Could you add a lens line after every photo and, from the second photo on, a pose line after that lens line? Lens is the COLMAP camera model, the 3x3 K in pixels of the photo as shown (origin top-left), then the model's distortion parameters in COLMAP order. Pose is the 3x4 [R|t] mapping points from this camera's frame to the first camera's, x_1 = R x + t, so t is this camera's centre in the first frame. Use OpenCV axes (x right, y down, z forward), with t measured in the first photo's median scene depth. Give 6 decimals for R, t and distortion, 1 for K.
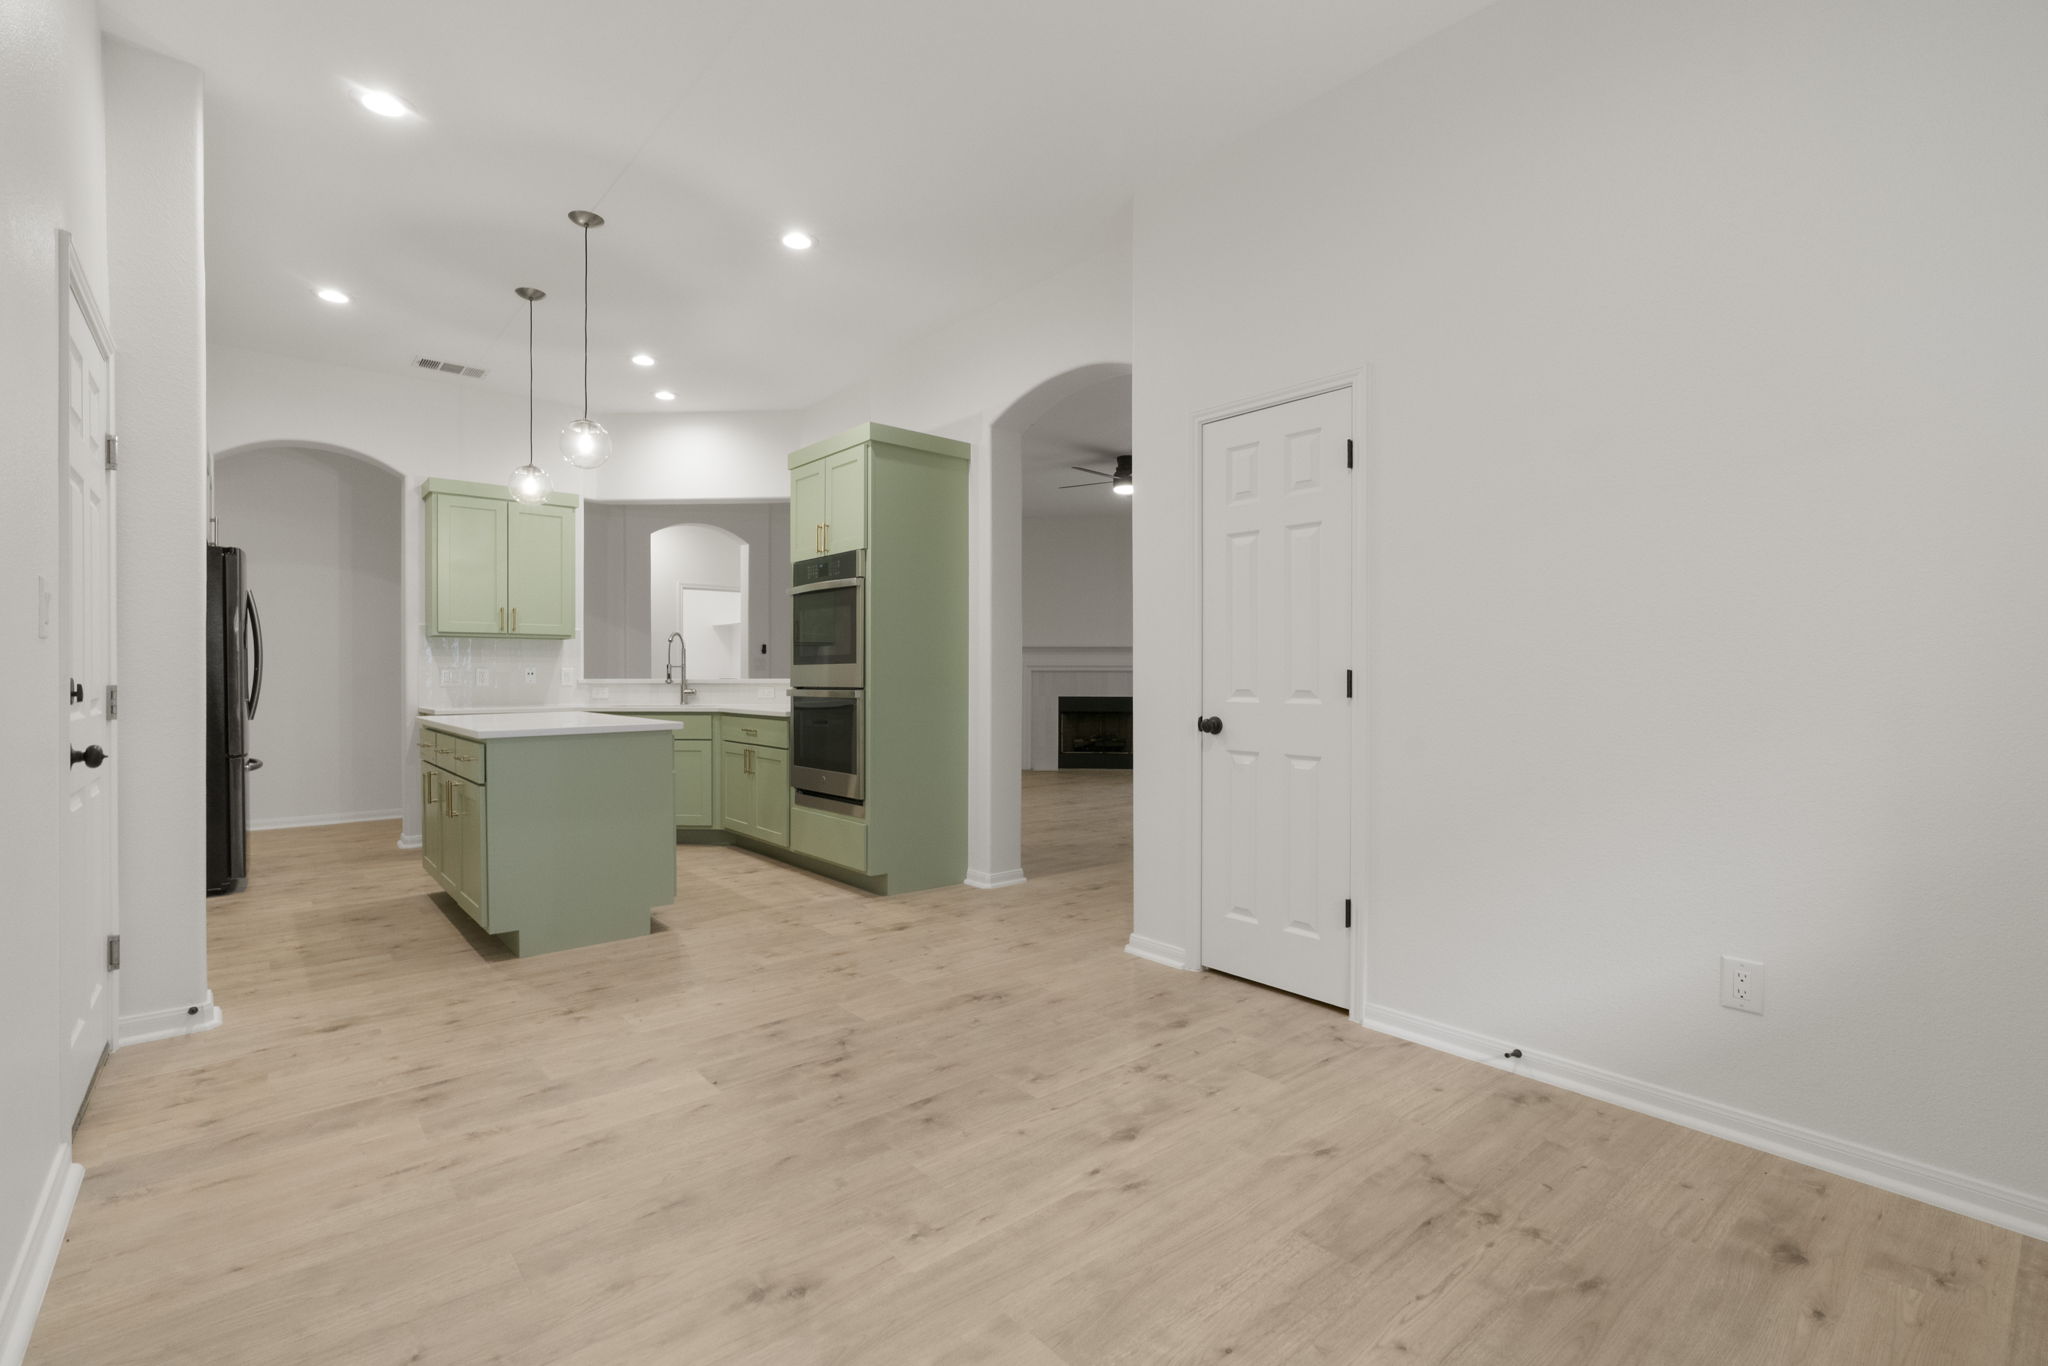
lens RADIAL K [[881.6, 0, 1019.9], [0, 881.6, 678.7], [0, 0, 1]] dist [-0.017670, -0.000343]
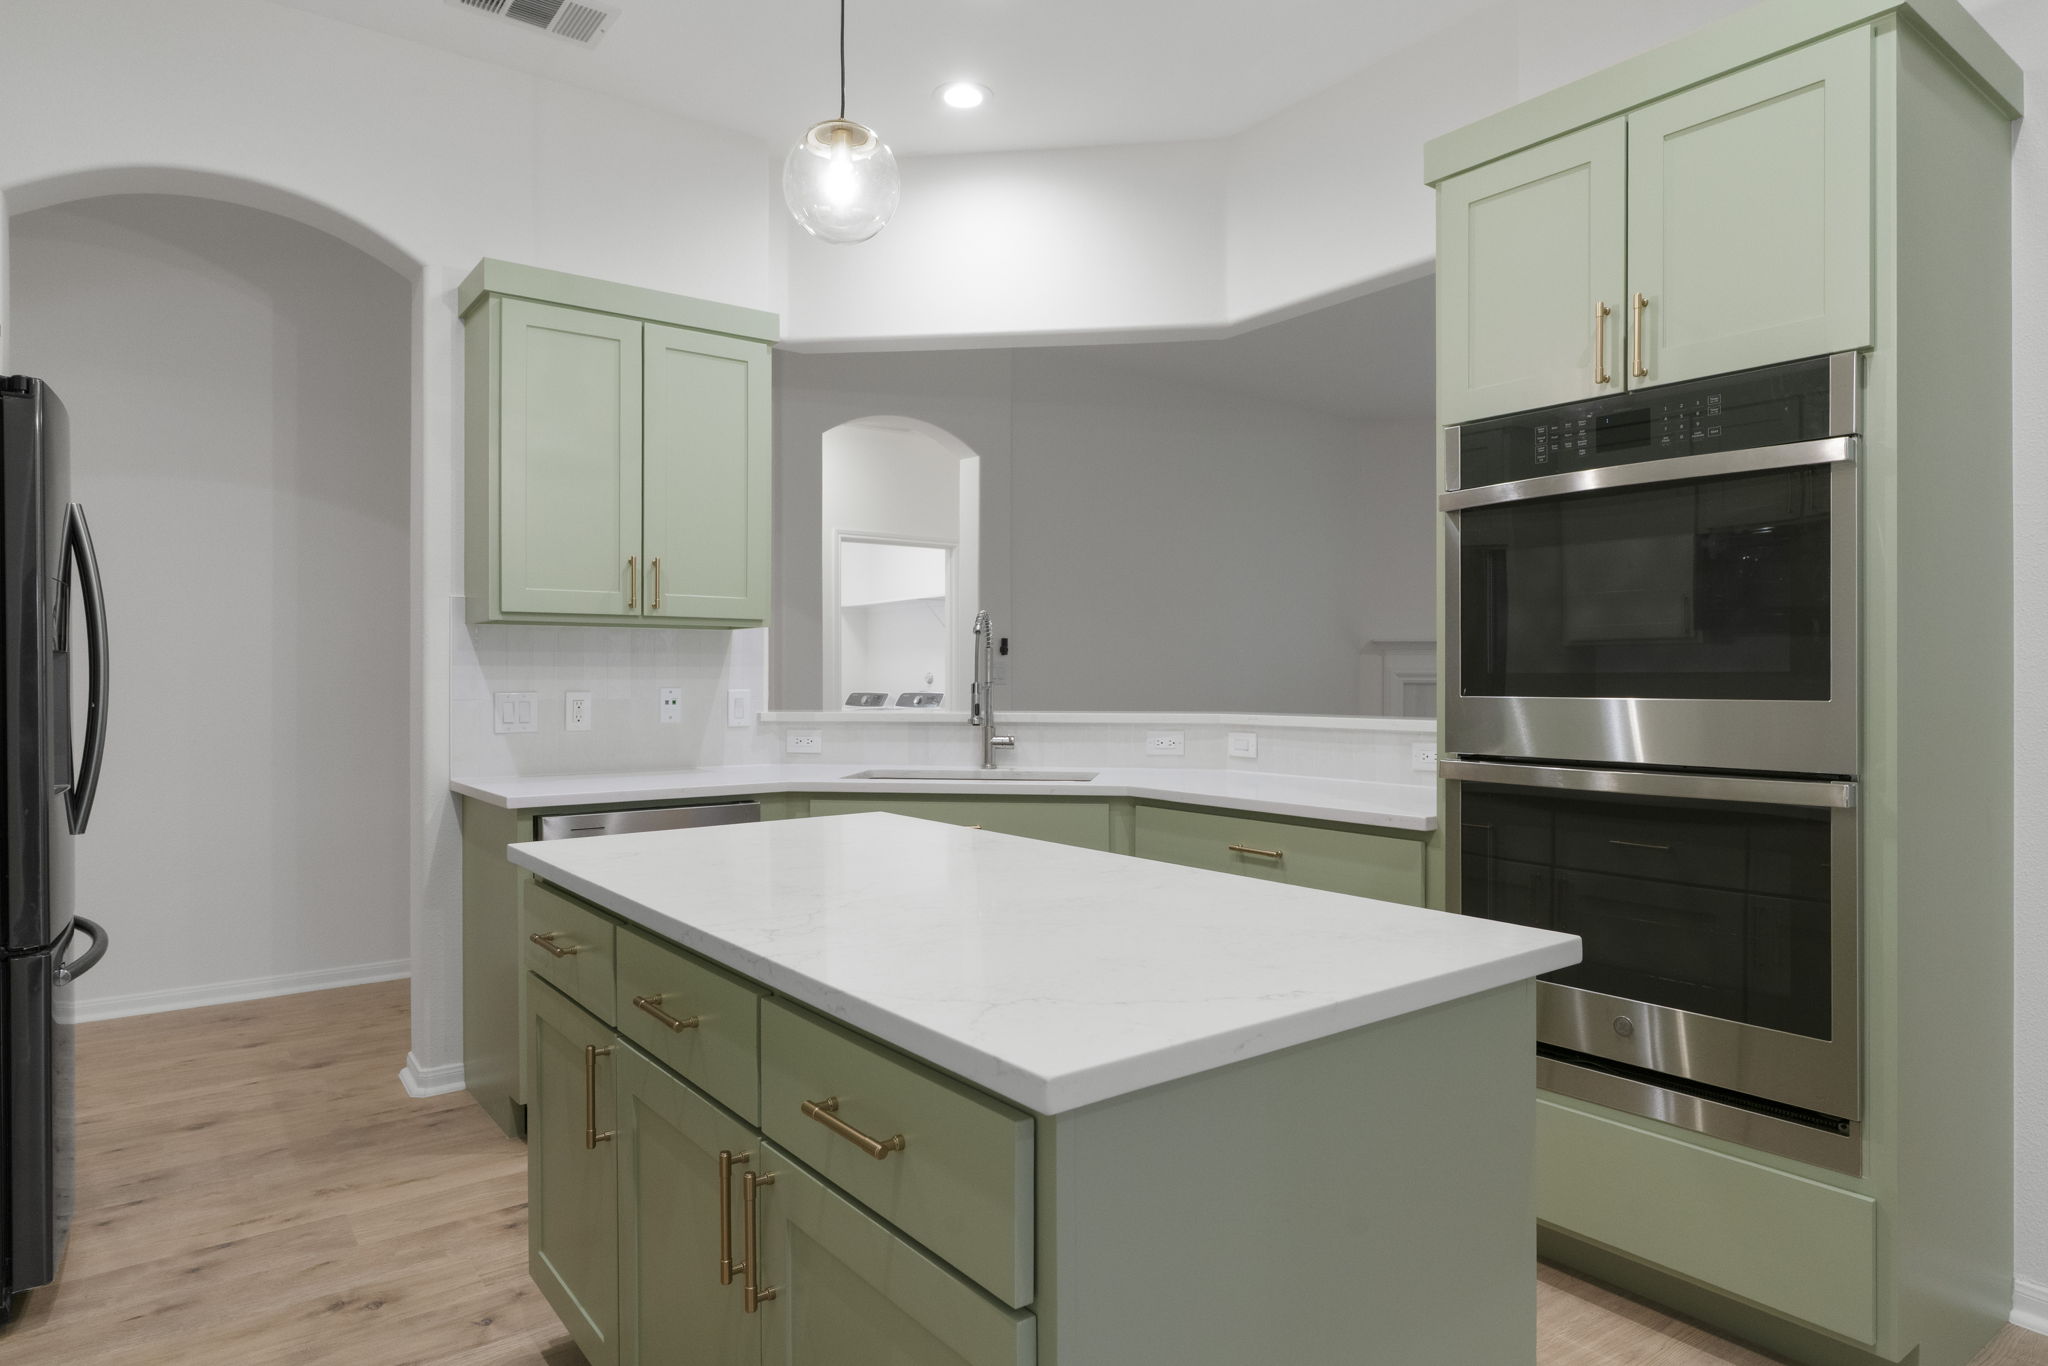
lens RADIAL K [[1181.9, 0, 1018.5], [0, 1181.9, 675.1], [0, 0, 1]] dist [-0.002310, 0.003336]
pose [[0.996607, 0.001868, -0.082286, -0.354888], [-0.002248, 0.999987, -0.004526, -0.019463], [0.082276, 0.004696, 0.996598, 0.426847]]
